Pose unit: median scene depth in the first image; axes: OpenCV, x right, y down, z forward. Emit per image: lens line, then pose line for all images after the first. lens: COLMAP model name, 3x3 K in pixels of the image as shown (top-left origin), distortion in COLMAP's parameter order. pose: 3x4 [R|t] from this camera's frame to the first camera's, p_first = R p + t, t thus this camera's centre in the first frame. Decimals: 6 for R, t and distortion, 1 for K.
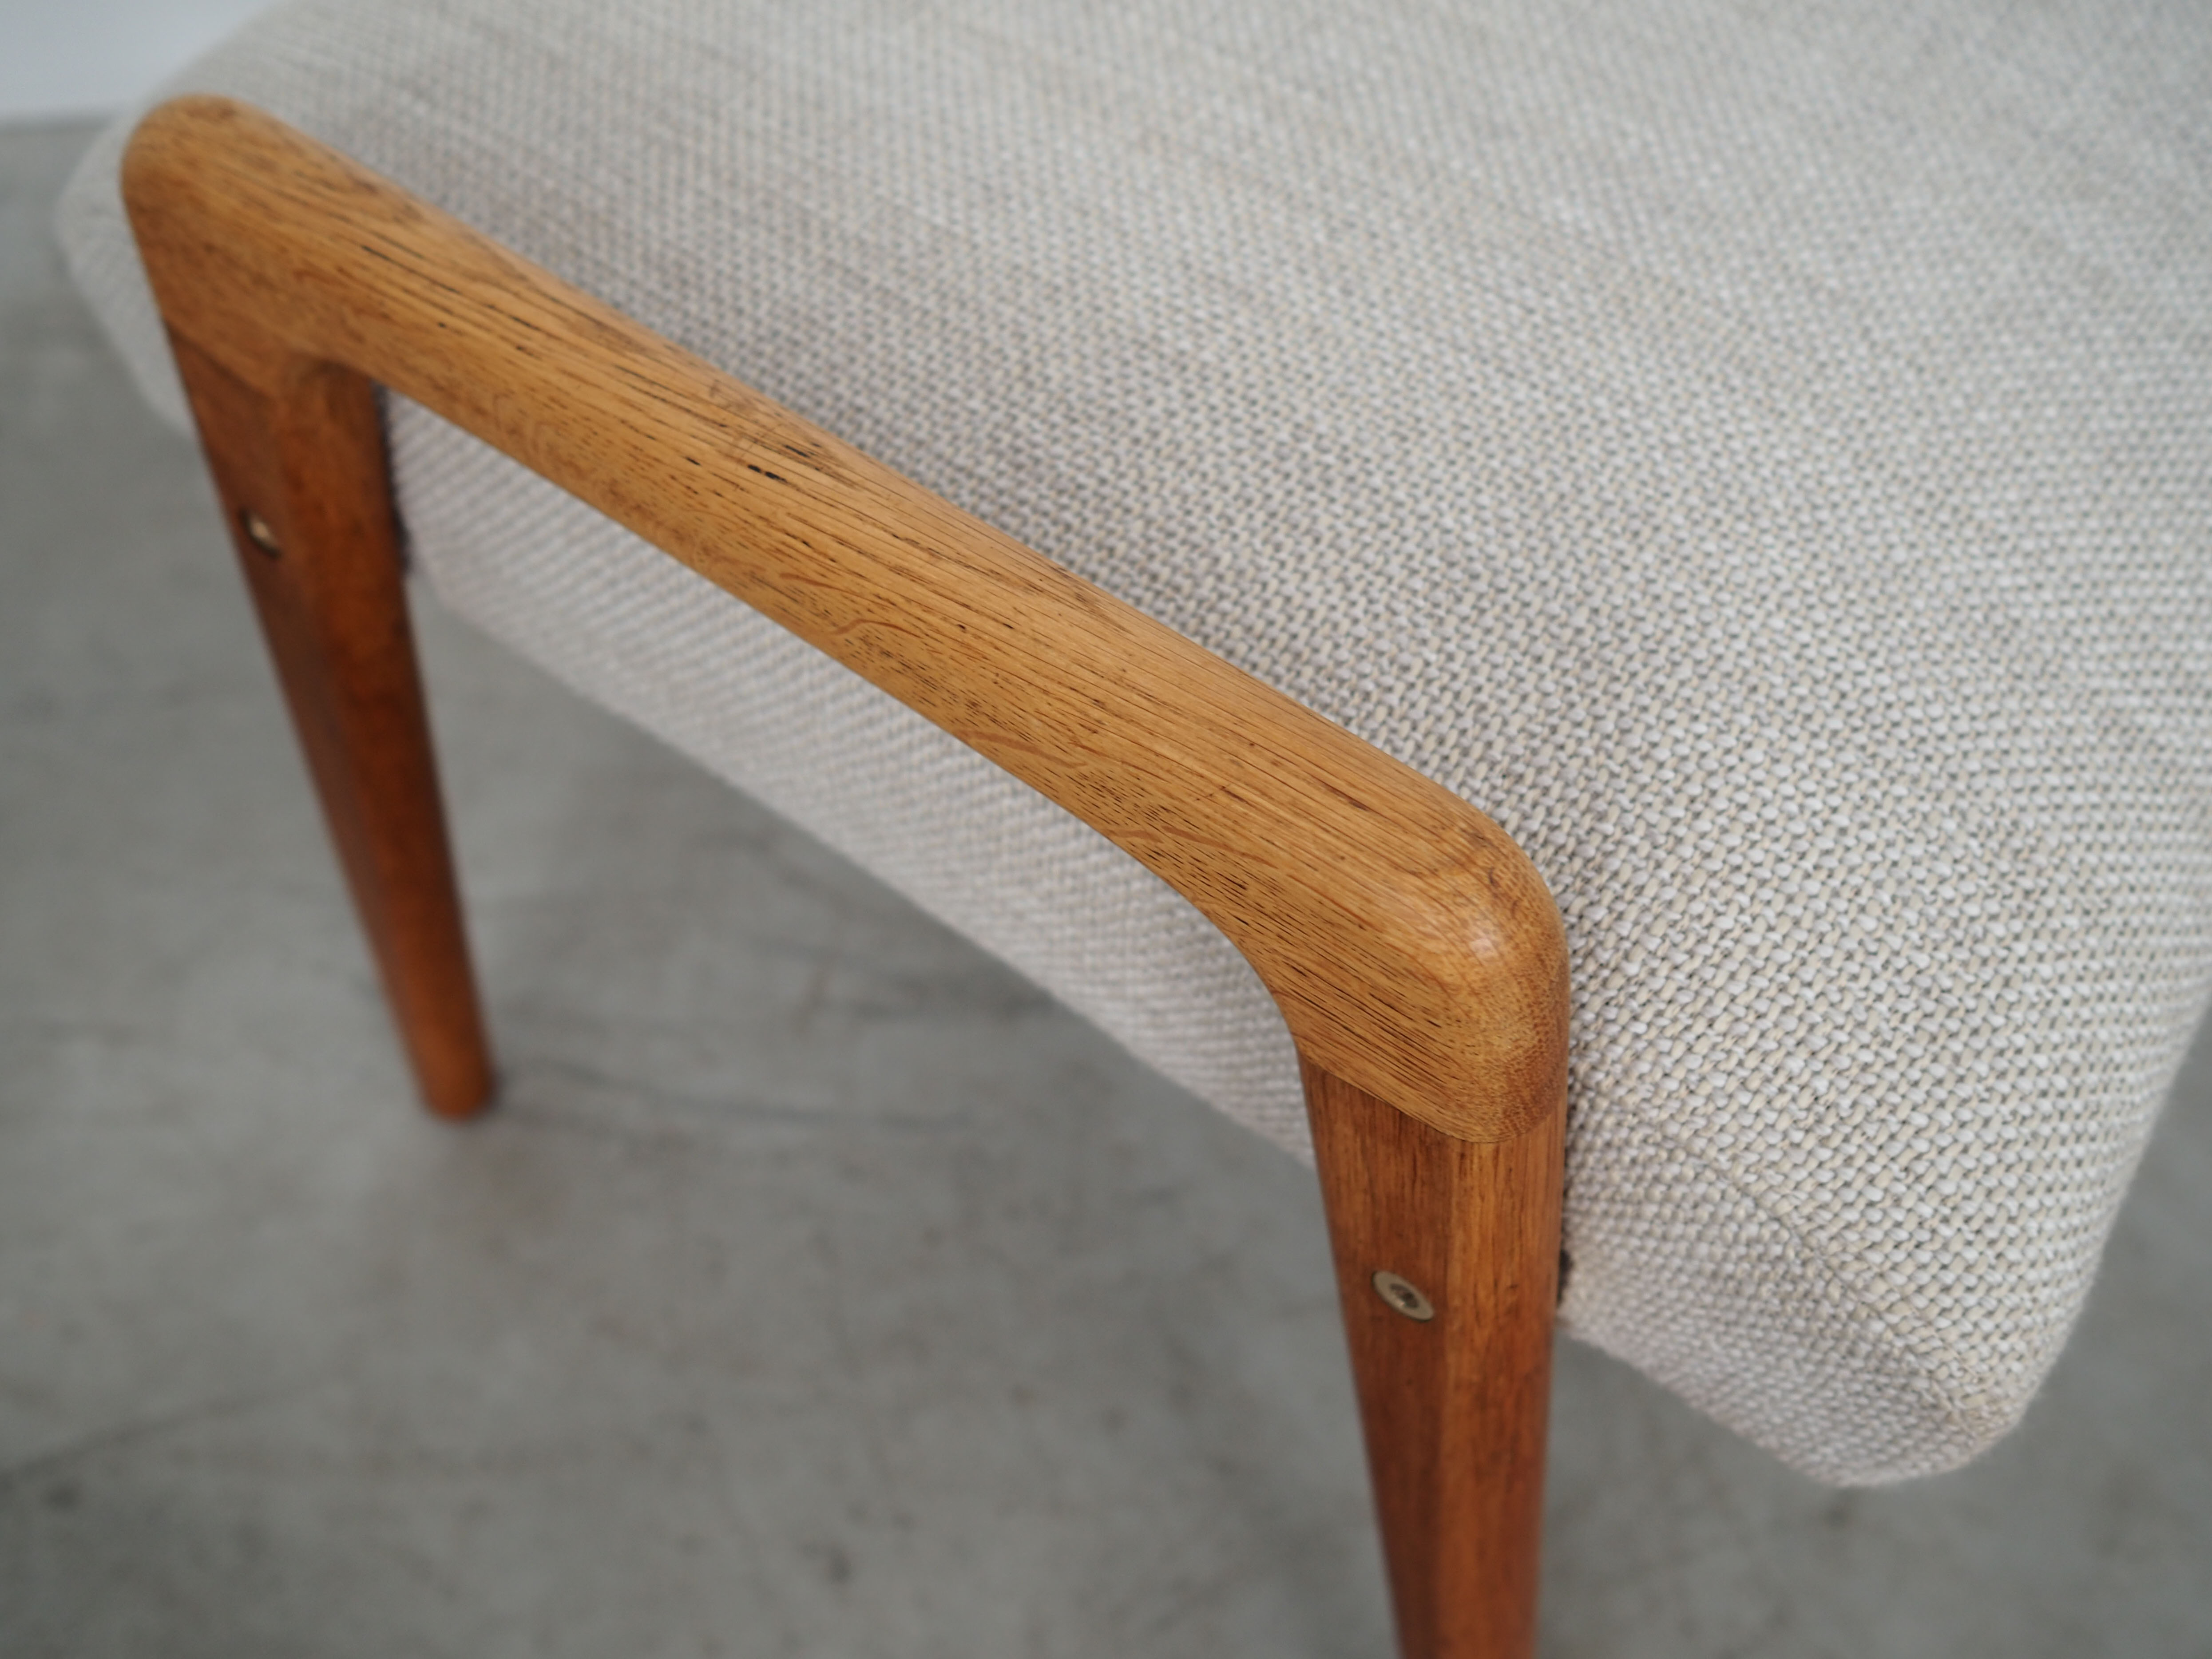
lens RADIAL K [[2424.9, 0, 1171.4], [0, 2424.9, 860.8], [0, 0, 1]] dist [-0.015528, -0.017062]
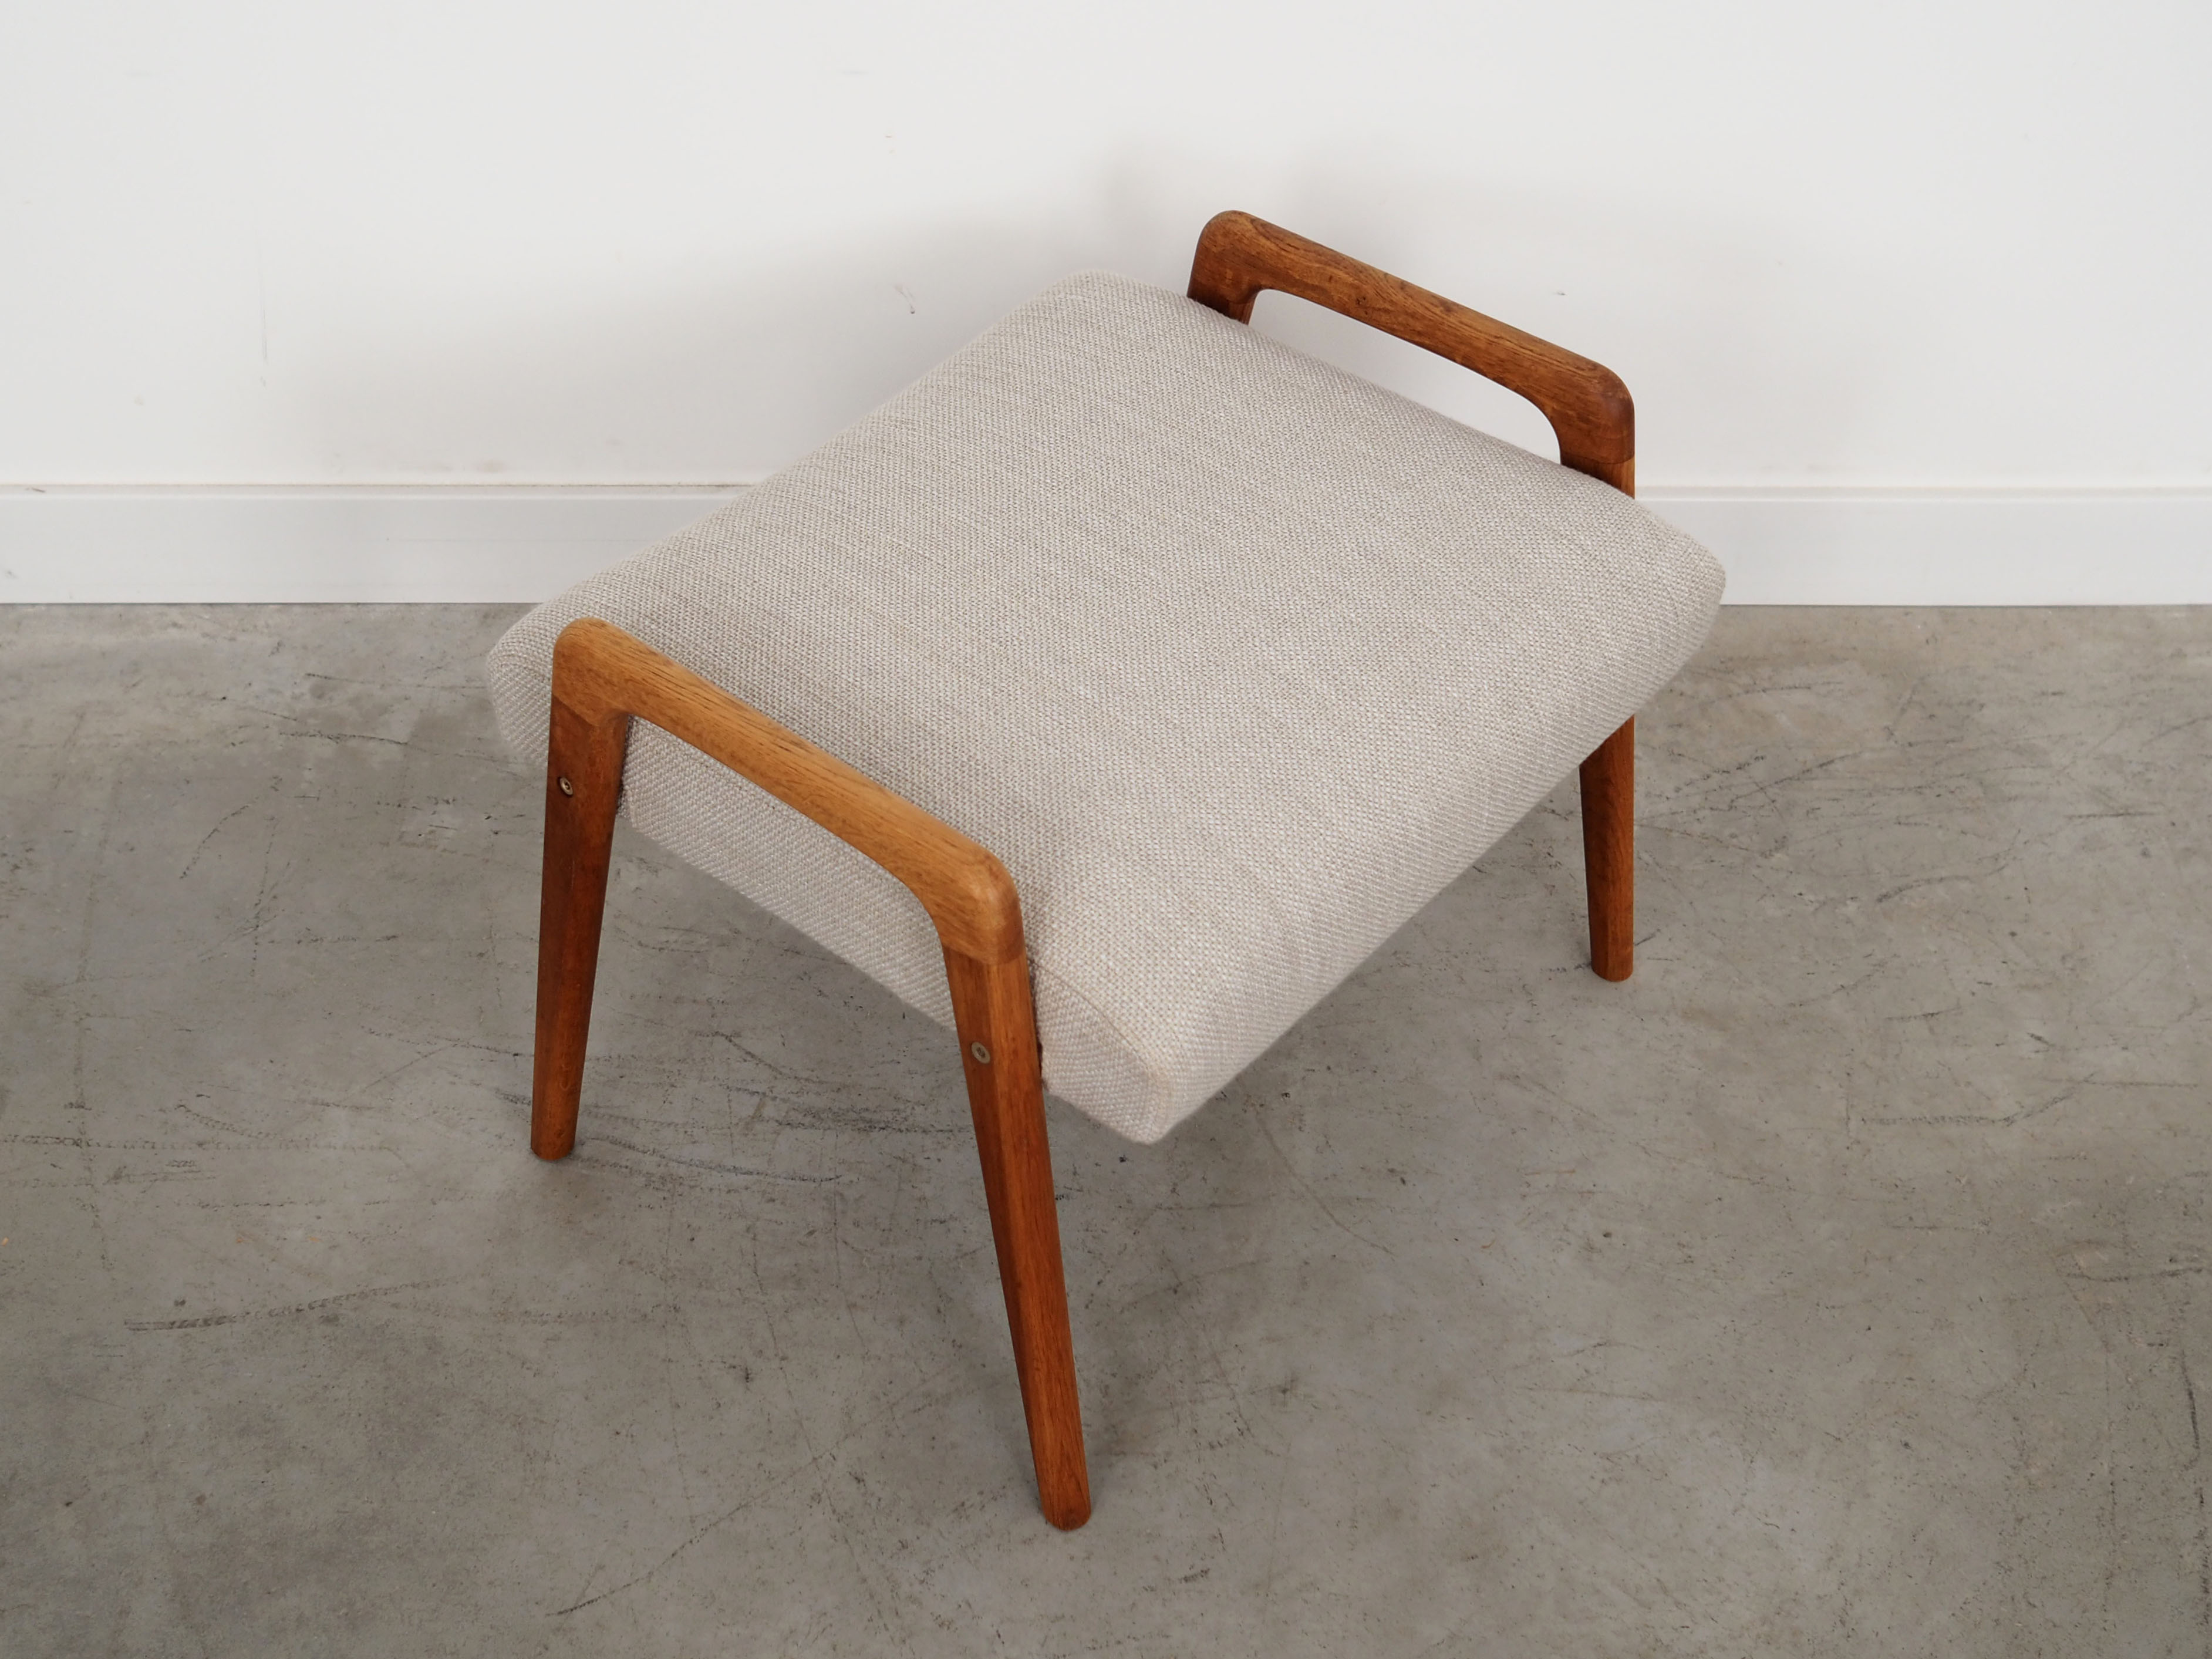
lens RADIAL K [[2425.1, 0, 1171.4], [0, 2425.1, 860.8], [0, 0, 1]] dist [-0.015528, -0.017062]
pose [[0.997730, 0.062512, 0.025026, 0.224565], [-0.055902, 0.976169, -0.209689, 0.521924], [-0.037537, 0.207814, 0.977448, -1.756426]]
